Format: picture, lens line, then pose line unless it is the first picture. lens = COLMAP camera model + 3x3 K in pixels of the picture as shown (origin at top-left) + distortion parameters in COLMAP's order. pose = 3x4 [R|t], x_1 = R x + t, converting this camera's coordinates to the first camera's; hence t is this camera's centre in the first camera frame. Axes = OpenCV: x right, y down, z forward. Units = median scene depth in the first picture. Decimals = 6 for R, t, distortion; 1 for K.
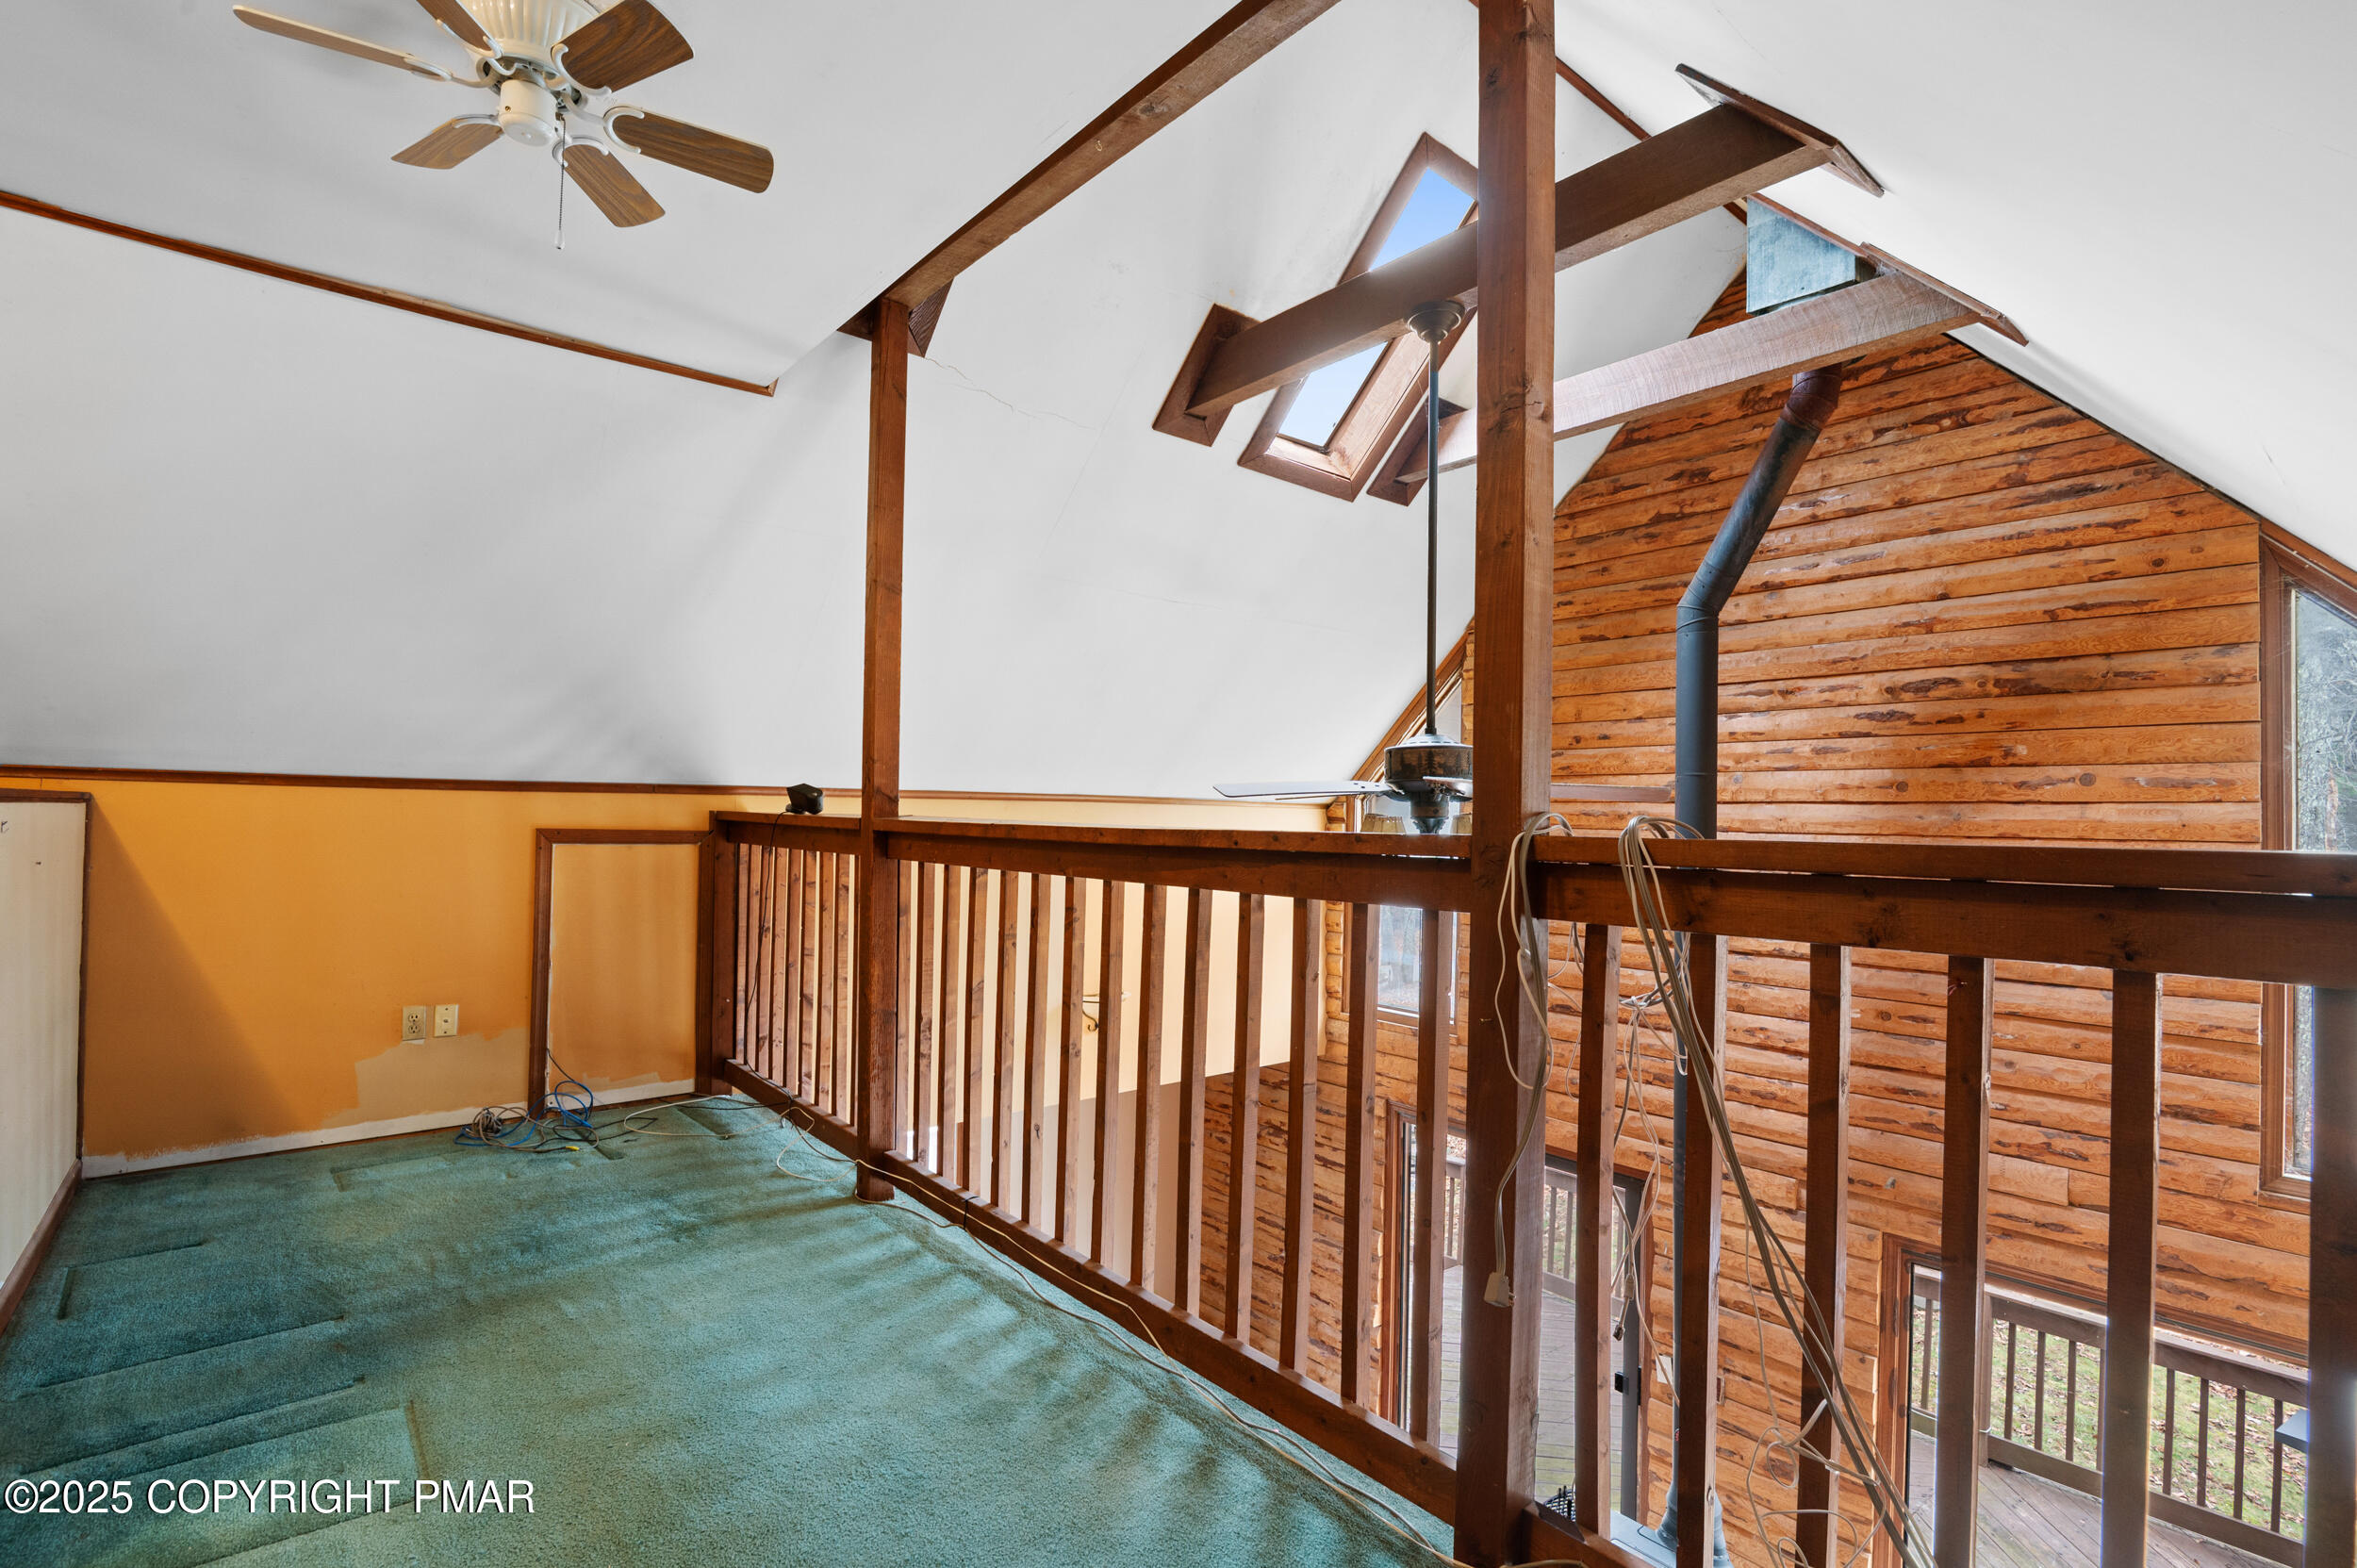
lens RADIAL K [[1102.6, 0, 1171.8], [0, 1102.6, 795.5], [0, 0, 1]] dist [-0.023564, 0.000370]
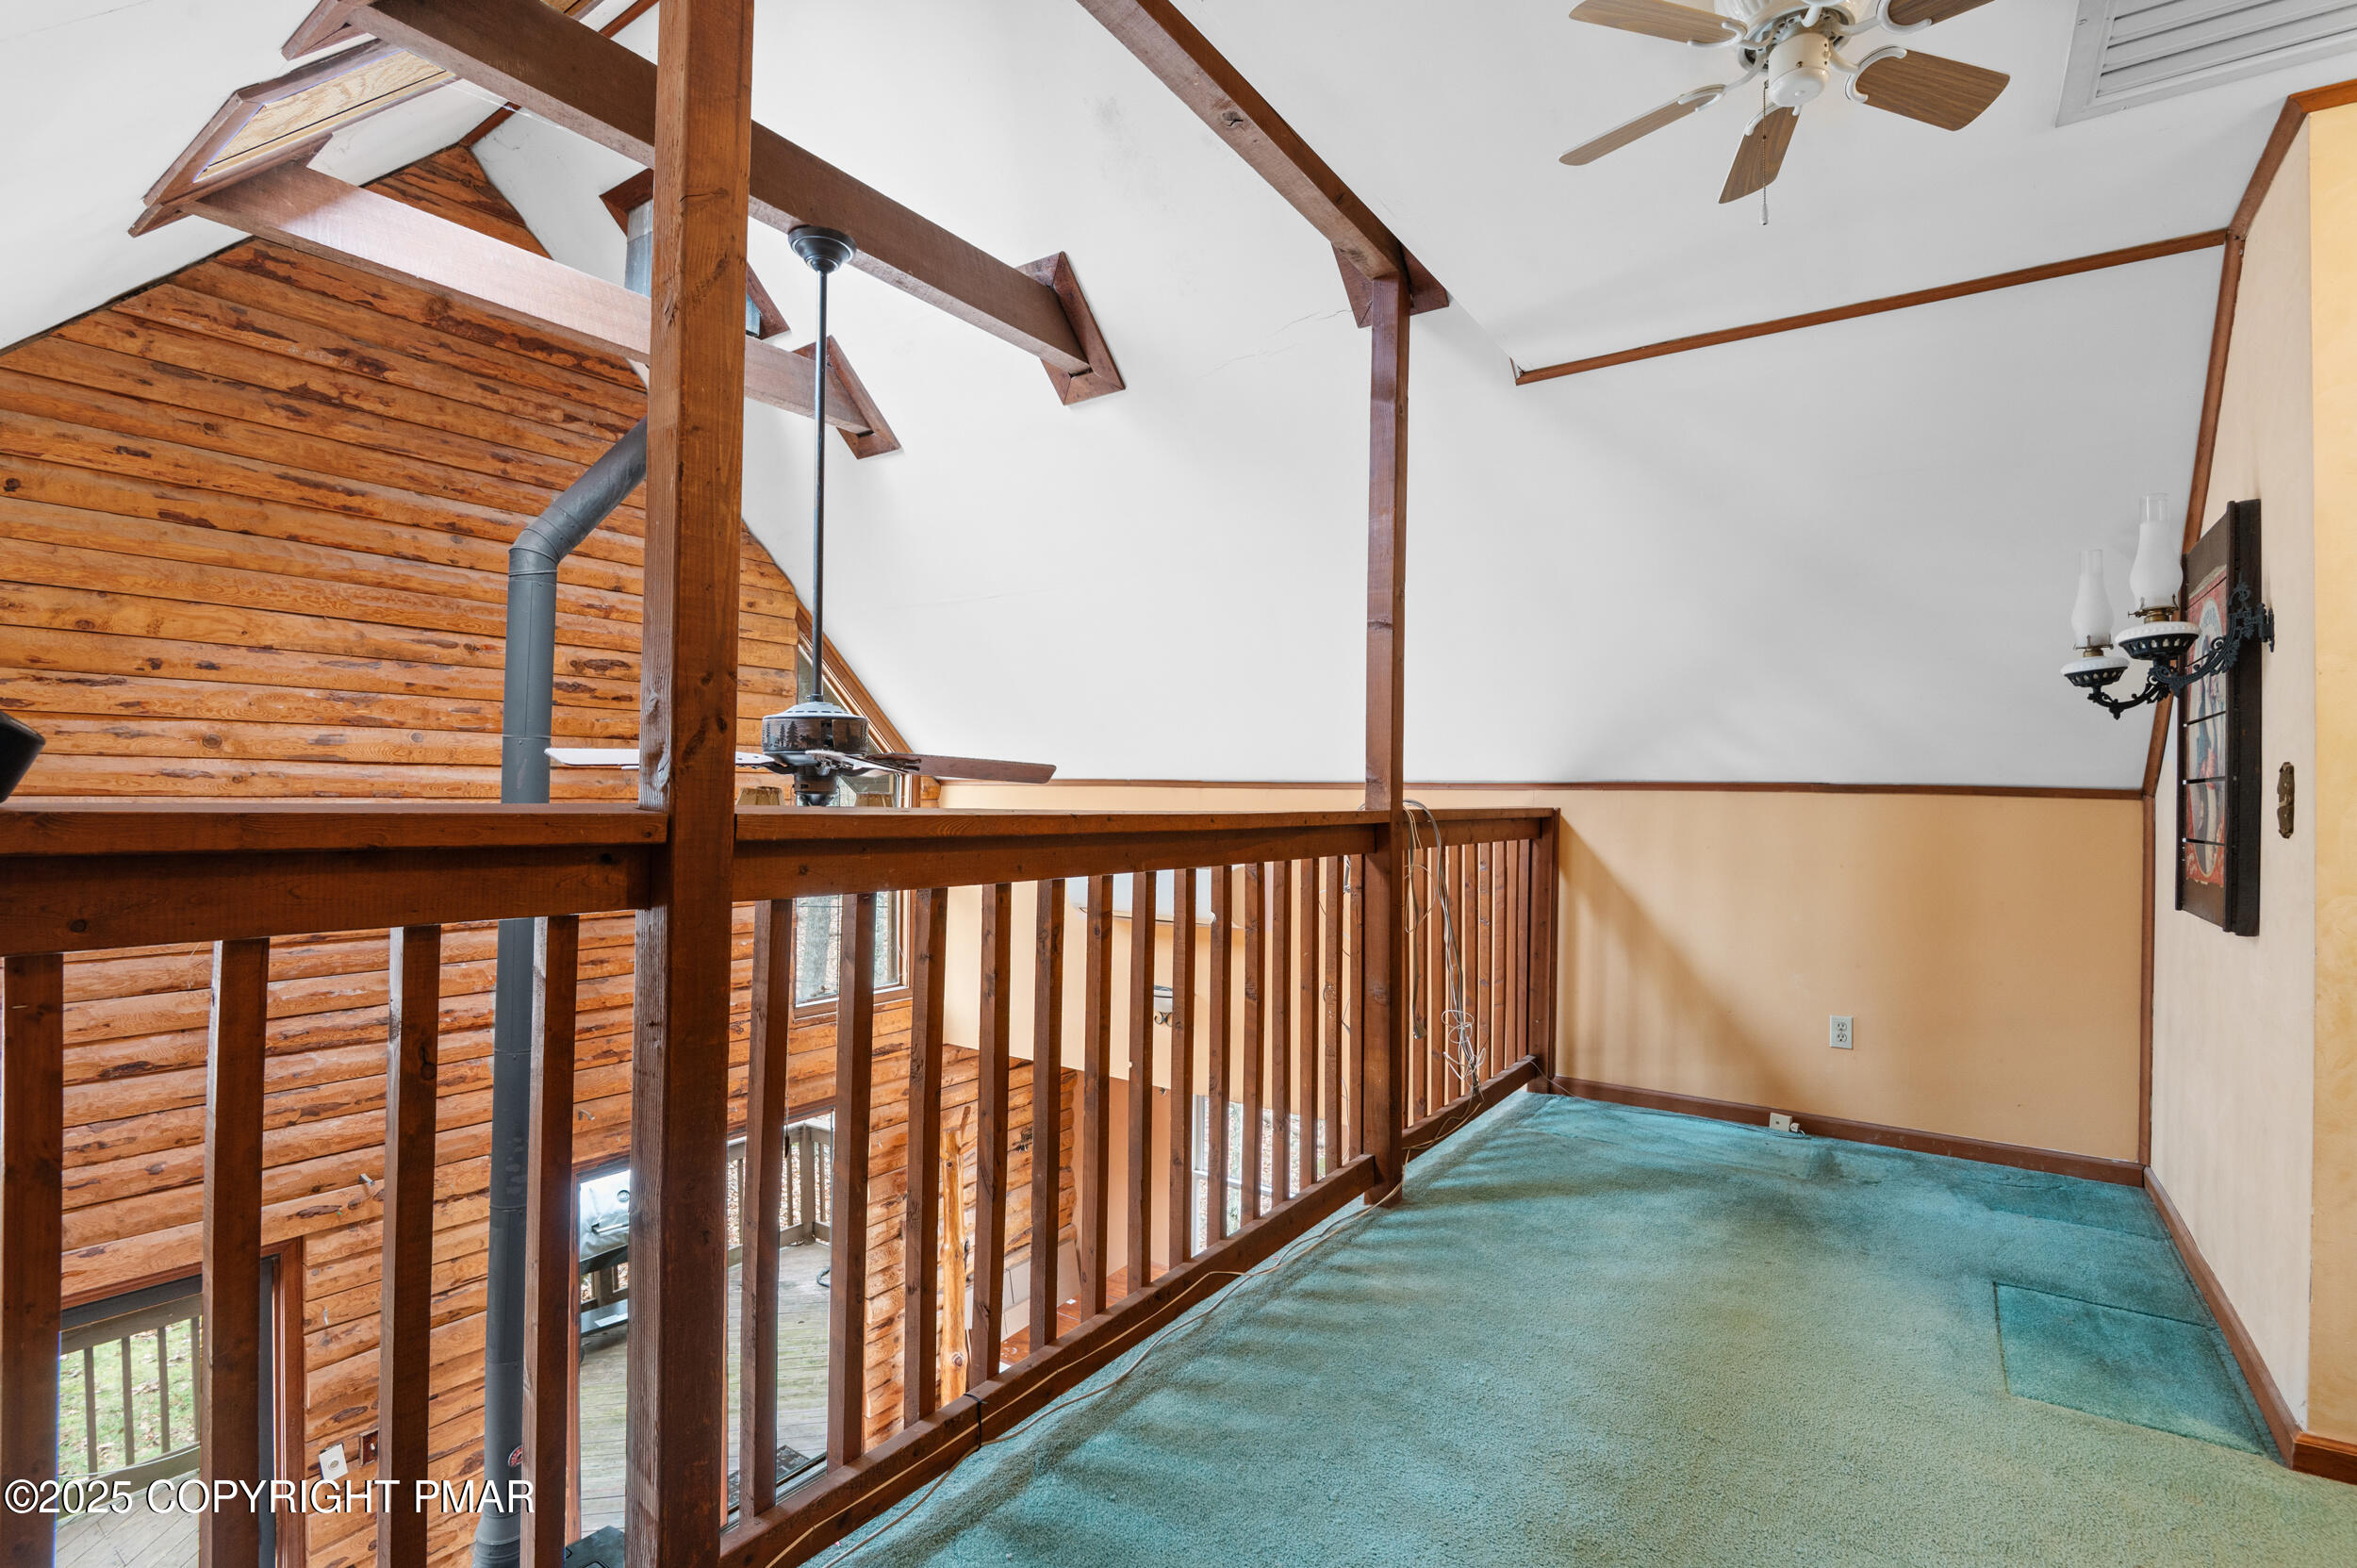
lens RADIAL K [[1102.6, 0, 1212.9], [0, 1102.6, 789.5], [0, 0, 1]] dist [-0.023564, 0.000370]
pose [[-0.295751, -0.013333, 0.955172, -0.976046], [-0.033315, 0.999438, 0.003635, 0.004095], [-0.954684, -0.030746, -0.296029, 1.252823]]
